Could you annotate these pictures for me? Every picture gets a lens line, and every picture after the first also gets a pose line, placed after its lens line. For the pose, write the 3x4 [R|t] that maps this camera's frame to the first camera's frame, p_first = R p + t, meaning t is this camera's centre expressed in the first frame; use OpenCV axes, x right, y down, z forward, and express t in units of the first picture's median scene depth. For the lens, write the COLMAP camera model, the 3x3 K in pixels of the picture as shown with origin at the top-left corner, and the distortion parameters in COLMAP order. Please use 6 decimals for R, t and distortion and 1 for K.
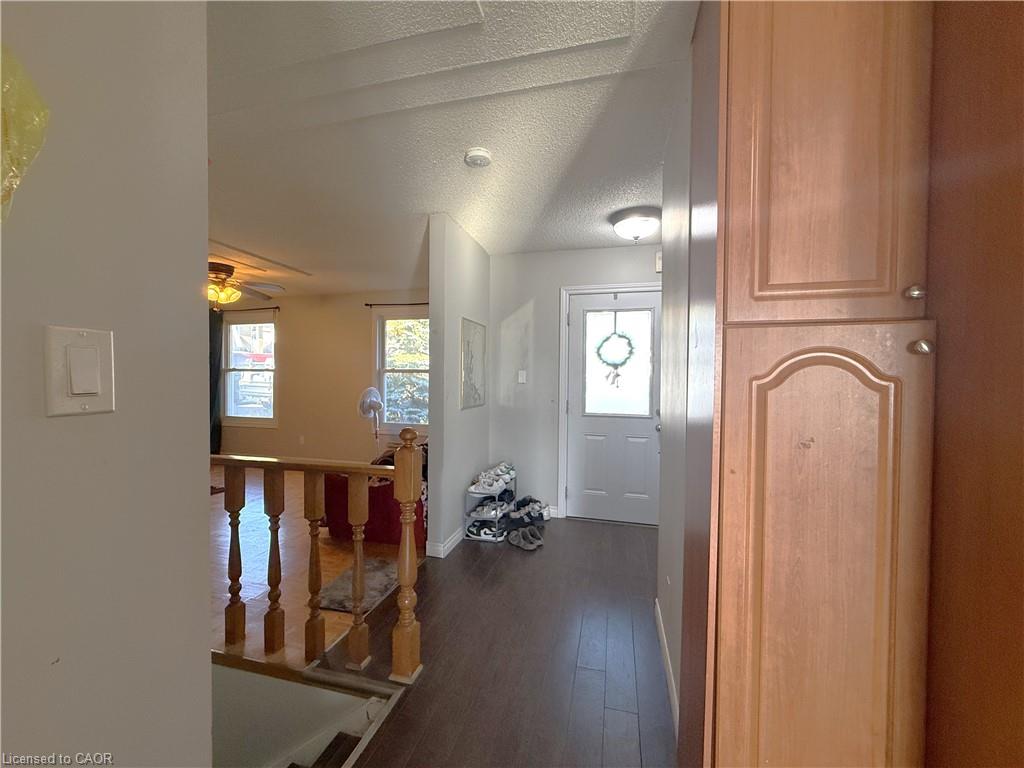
lens RADIAL K [[408.6, 0, 507.8], [0, 408.6, 385.8], [0, 0, 1]] dist [0.000086, 0.000220]
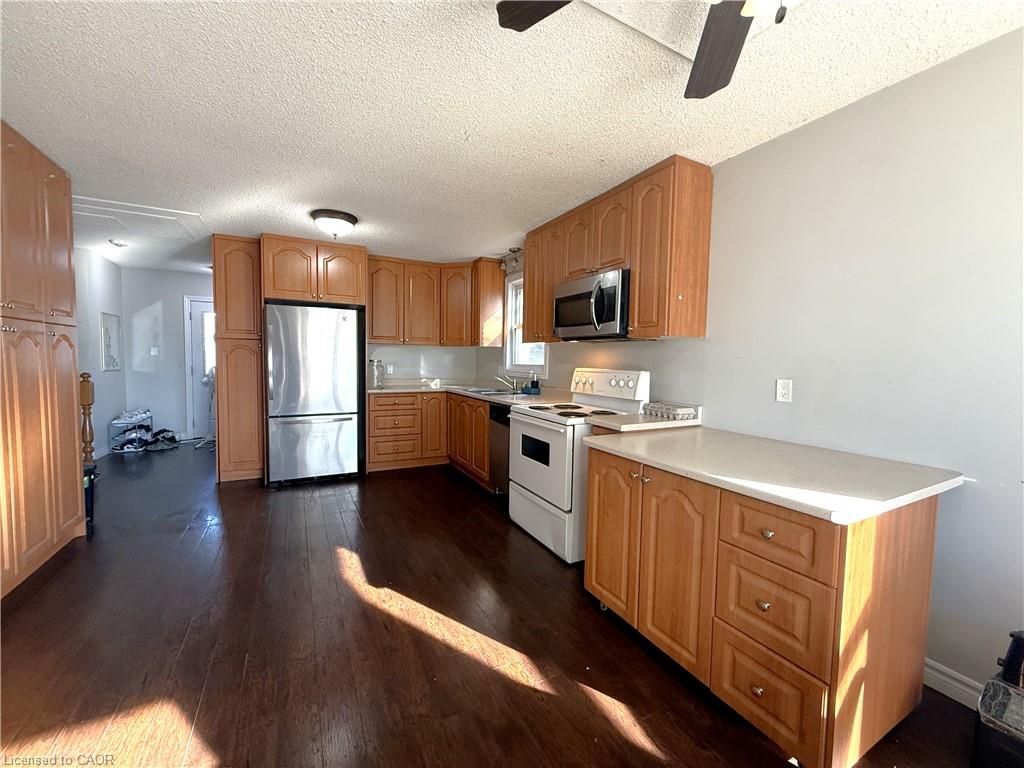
lens RADIAL K [[407.1, 0, 508.4], [0, 407.1, 386.4], [0, 0, 1]] dist [0.001361, 0.000108]
pose [[0.738041, -0.037434, 0.673717, -0.019197], [0.001813, 0.998566, 0.053497, 0.031144], [-0.674754, -0.038262, 0.737051, -1.073514]]
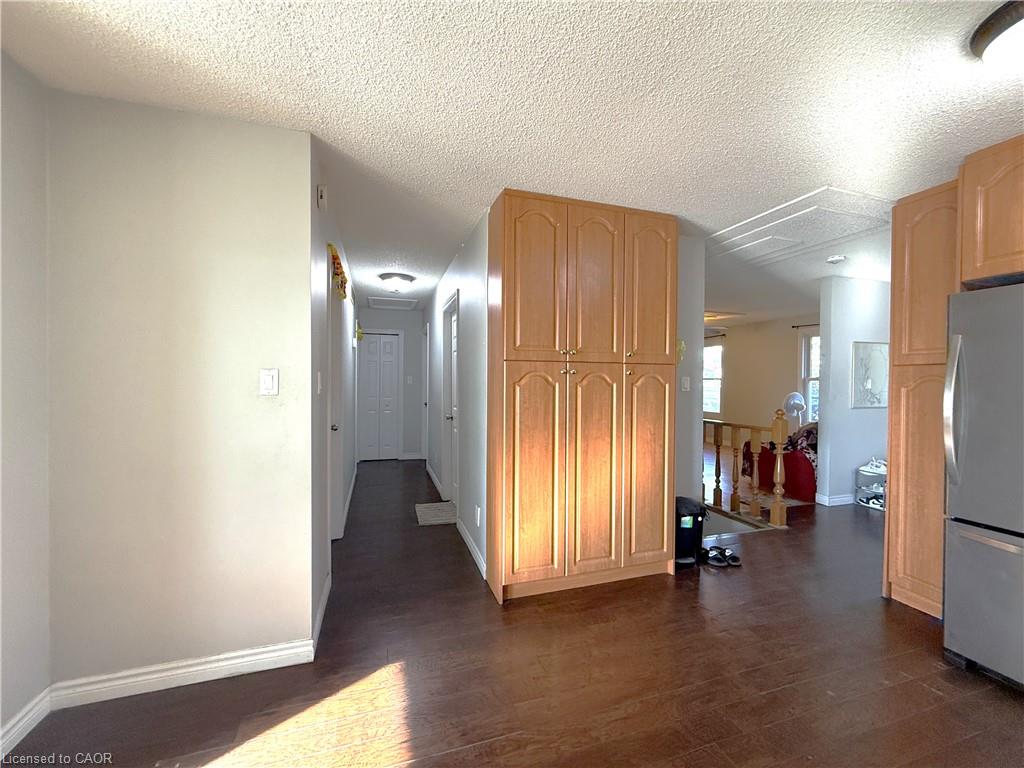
lens RADIAL K [[408.6, 0, 507.8], [0, 408.6, 385.8], [0, 0, 1]] dist [0.000086, 0.000220]
pose [[0.536868, 0.007561, -0.843632, 0.378597], [-0.019854, 0.999796, -0.003674, 0.008718], [0.843432, 0.018722, 0.536909, -0.643110]]
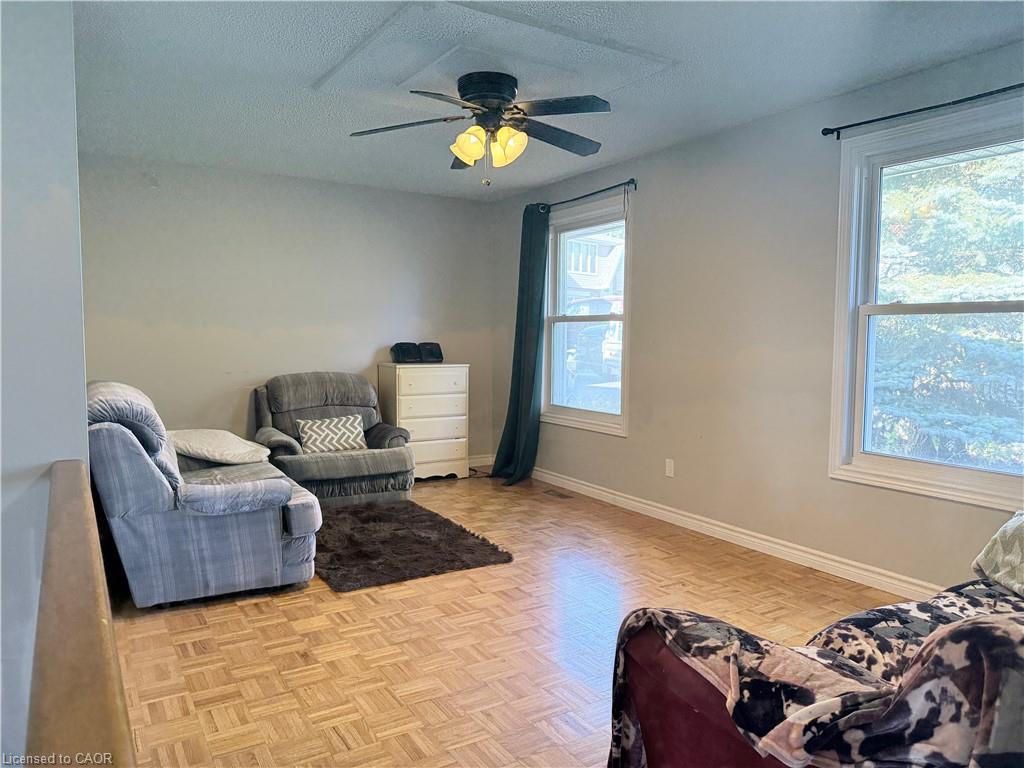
lens RADIAL K [[720.0, 0, 512.0], [0, 720.0, 384.0], [0, 0, 1]] dist [0.031999, -0.002923]
pose [[0.726070, 0.041433, -0.686371, -0.135310], [-0.011052, 0.998757, 0.048598, 0.002333], [0.687532, -0.027700, 0.725626, 0.478253]]
